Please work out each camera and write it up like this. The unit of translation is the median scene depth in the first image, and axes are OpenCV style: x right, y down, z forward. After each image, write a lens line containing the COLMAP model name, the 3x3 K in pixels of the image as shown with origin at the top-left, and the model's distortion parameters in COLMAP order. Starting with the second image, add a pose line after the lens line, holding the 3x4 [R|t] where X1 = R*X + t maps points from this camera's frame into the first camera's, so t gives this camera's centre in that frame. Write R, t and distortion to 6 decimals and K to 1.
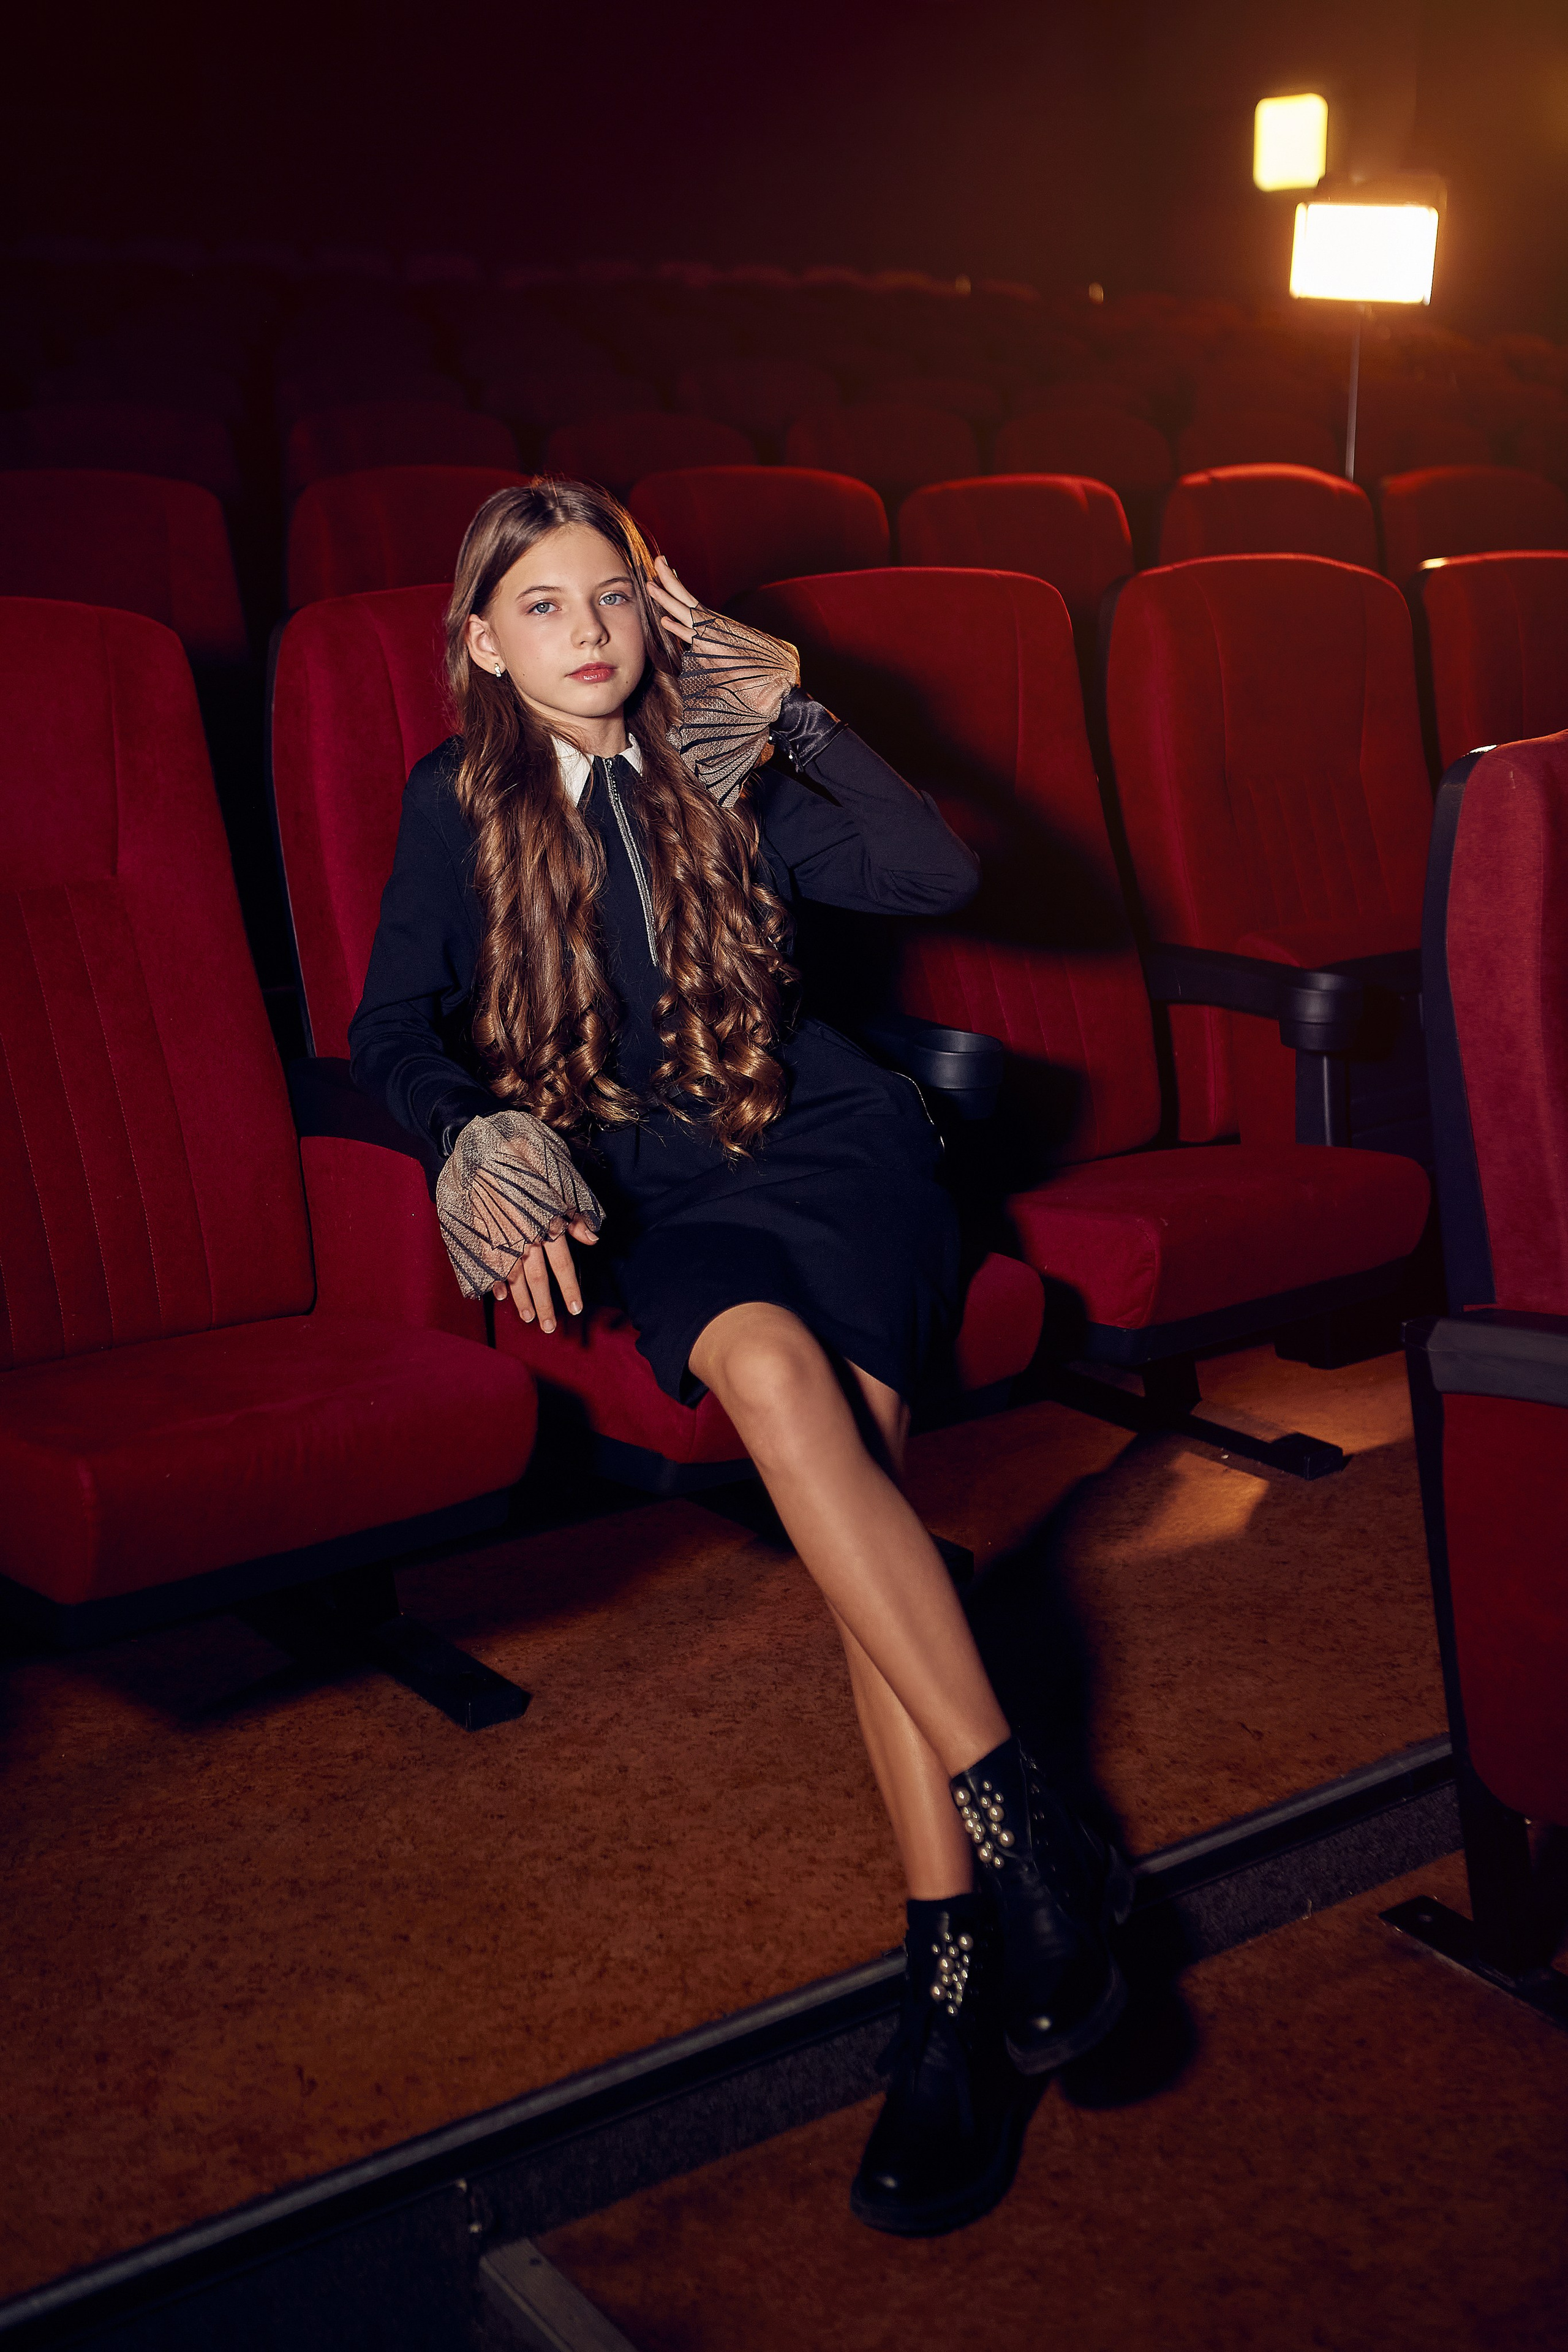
lens RADIAL K [[2738.0, 0, 772.3], [0, 2738.0, 1175.4], [0, 0, 1]] dist [-0.028244, 0.000000]
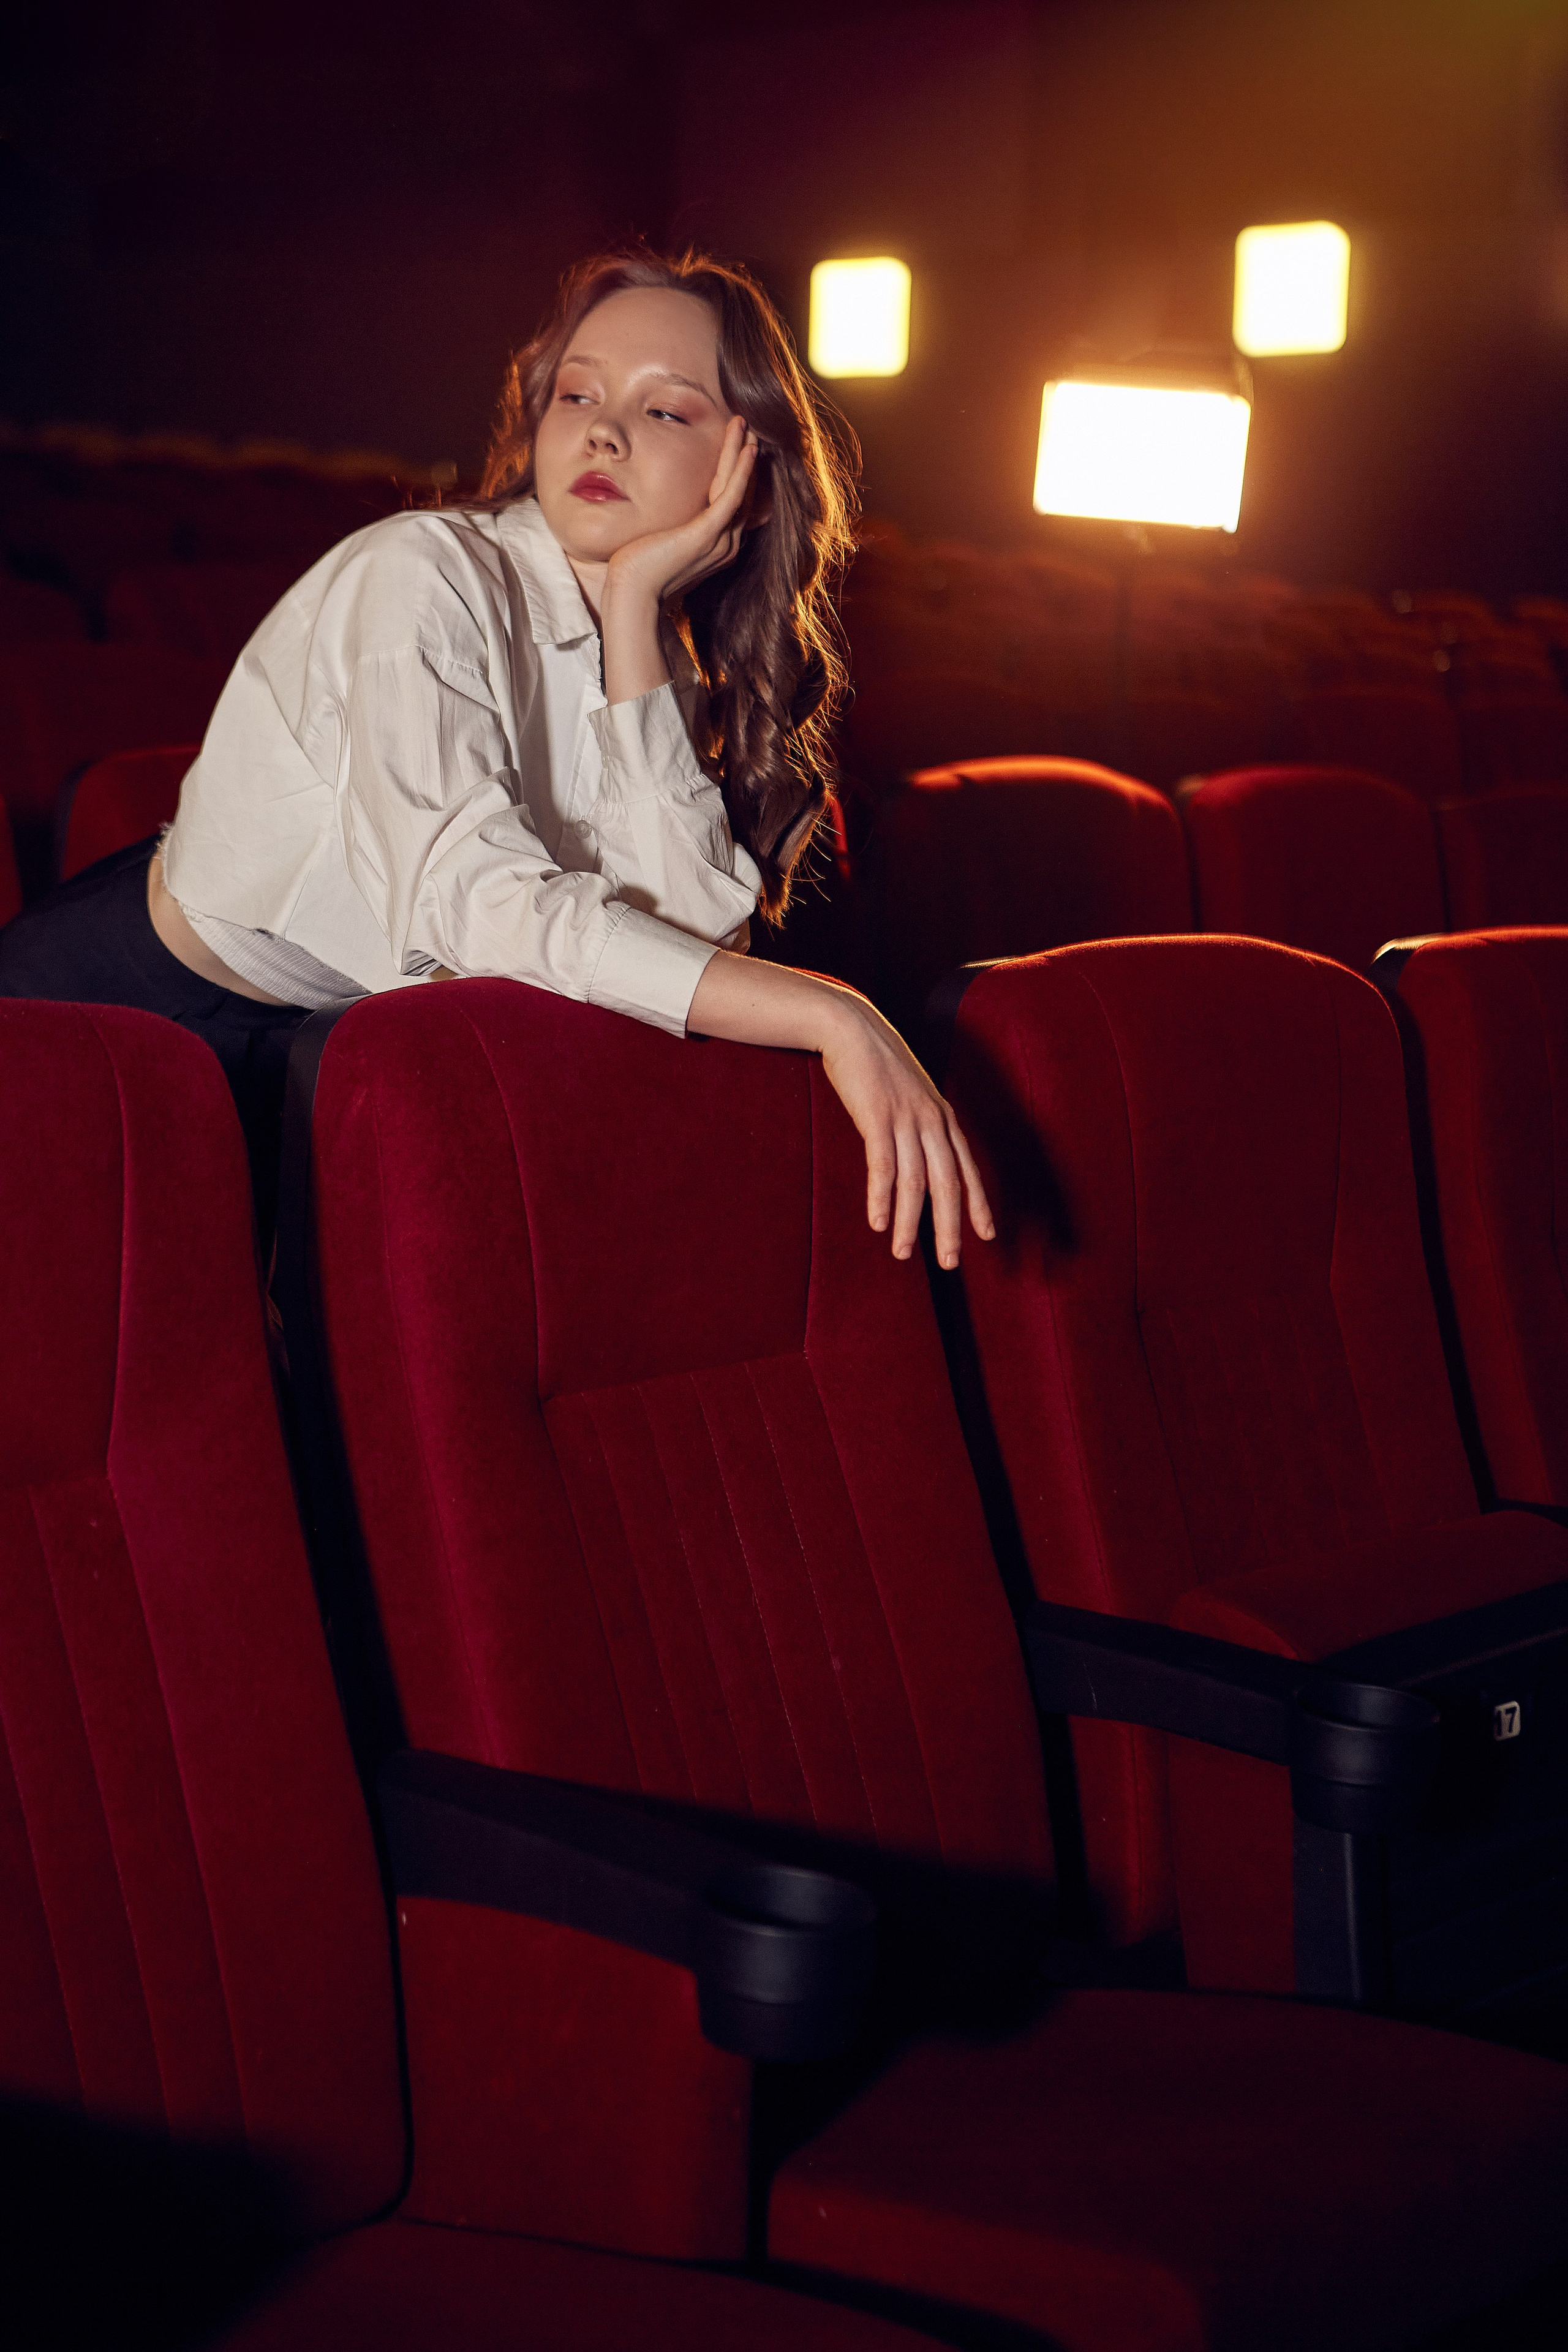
lens RADIAL K [[3545.2, 0, 804.9], [0, 3545.2, 1186.0], [0, 0, 1]] dist [-0.007940, 0.000000]
pose [[0.983832, 0.011387, 0.178731, -0.030265], [0.009688, 0.993131, -0.116602, -0.062690], [-0.178831, 0.116448, 0.976964, 0.197237]]
